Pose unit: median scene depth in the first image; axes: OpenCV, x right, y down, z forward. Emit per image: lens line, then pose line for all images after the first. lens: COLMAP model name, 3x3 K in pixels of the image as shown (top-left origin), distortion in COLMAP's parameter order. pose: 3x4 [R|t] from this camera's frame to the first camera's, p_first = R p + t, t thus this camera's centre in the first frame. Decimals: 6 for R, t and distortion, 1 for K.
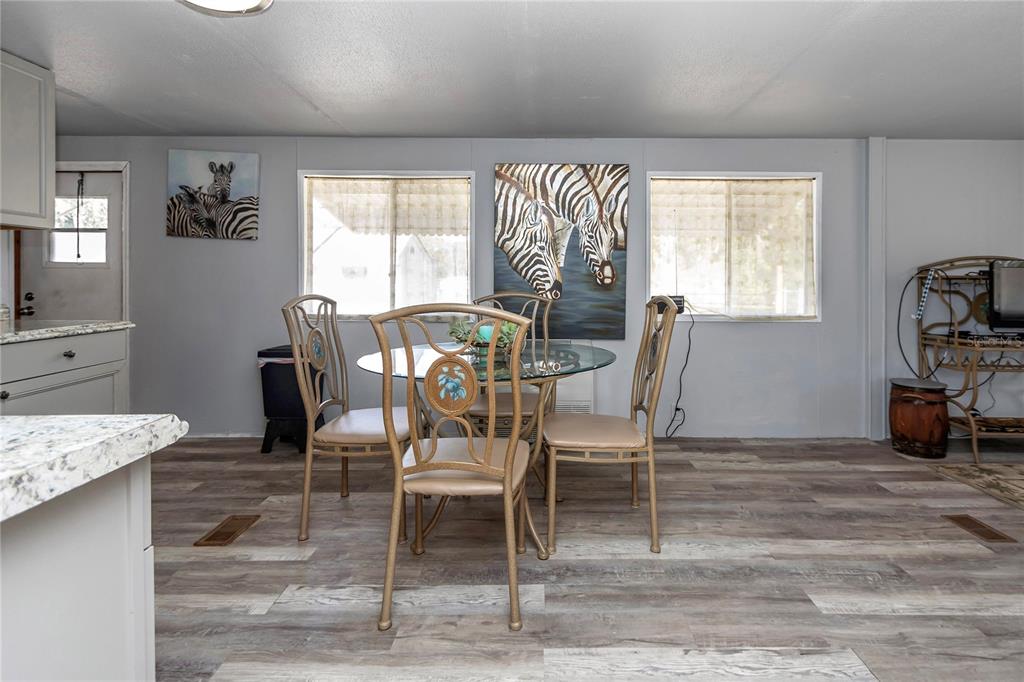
lens RADIAL K [[486.4, 0, 536.9], [0, 486.4, 279.3], [0, 0, 1]] dist [0.003878, 0.000067]
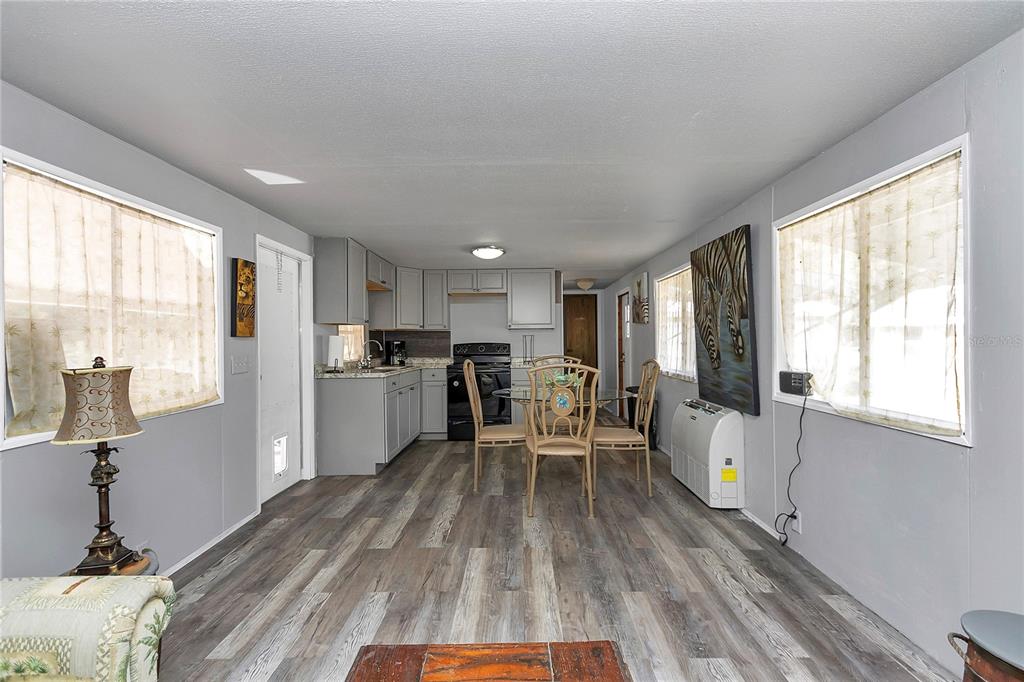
lens RADIAL K [[474.0, 0, 510.9], [0, 474.0, 344.4], [0, 0, 1]] dist [0.001193, 0.000231]
pose [[-0.033329, 0.004334, -0.999435, 1.092632], [0.013294, 0.999904, 0.003893, -0.019925], [0.999356, -0.013156, -0.033383, 0.585412]]
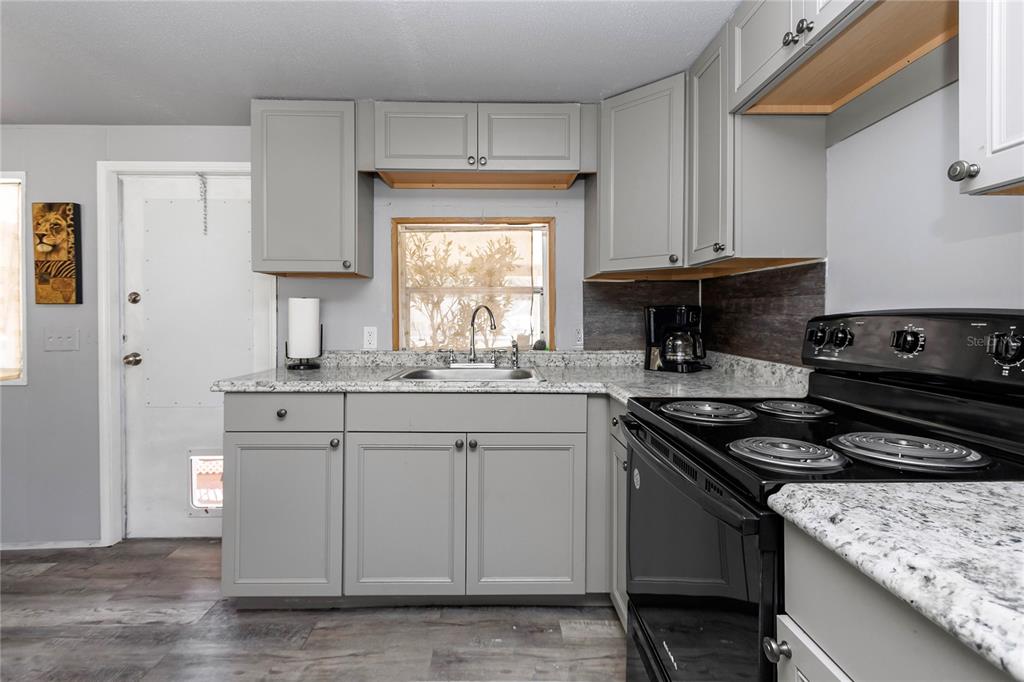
lens RADIAL K [[469.9, 0, 507.1], [0, 469.9, 319.2], [0, 0, 1]] dist [-0.000246, 0.000012]
pose [[-0.999985, 0.001119, -0.005287, -0.479407], [0.001121, 0.999999, -0.000250, -0.014134], [0.005286, -0.000256, -0.999986, 0.737266]]
